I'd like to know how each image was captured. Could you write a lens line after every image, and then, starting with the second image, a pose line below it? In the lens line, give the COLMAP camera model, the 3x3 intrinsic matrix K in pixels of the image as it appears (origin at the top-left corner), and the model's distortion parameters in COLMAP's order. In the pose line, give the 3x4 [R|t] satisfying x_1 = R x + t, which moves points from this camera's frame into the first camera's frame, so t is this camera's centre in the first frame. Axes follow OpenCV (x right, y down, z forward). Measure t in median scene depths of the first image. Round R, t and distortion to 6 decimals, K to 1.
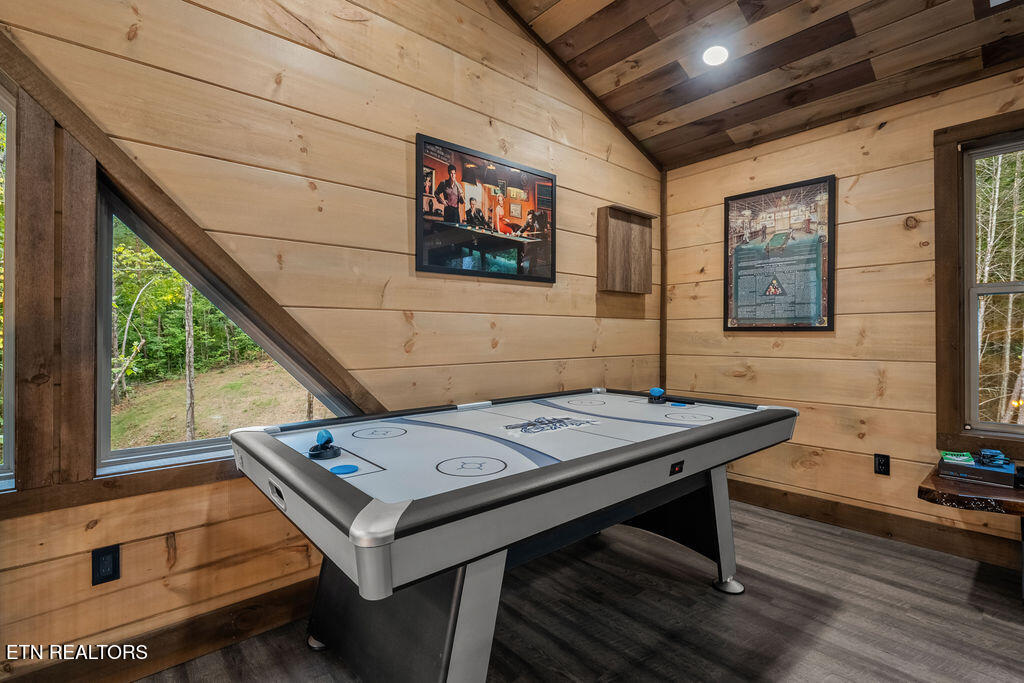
lens RADIAL K [[457.7, 0, 490.2], [0, 457.7, 337.3], [0, 0, 1]] dist [-0.003032, -0.000243]
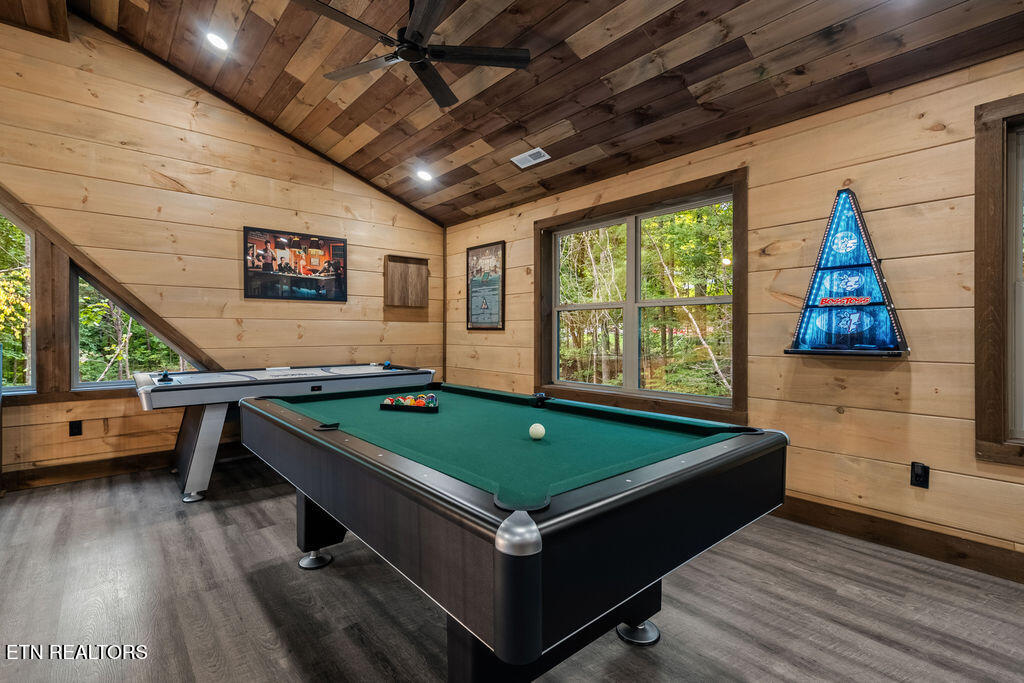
lens RADIAL K [[468.0, 0, 512.0], [0, 468.0, 341.5], [0, 0, 1]] dist [0.001832, 0.000922]
pose [[0.999978, 0.006002, -0.002821, 0.898917], [-0.005947, 0.999804, 0.018868, -0.006136], [0.002933, -0.018851, 0.999818, -0.893489]]
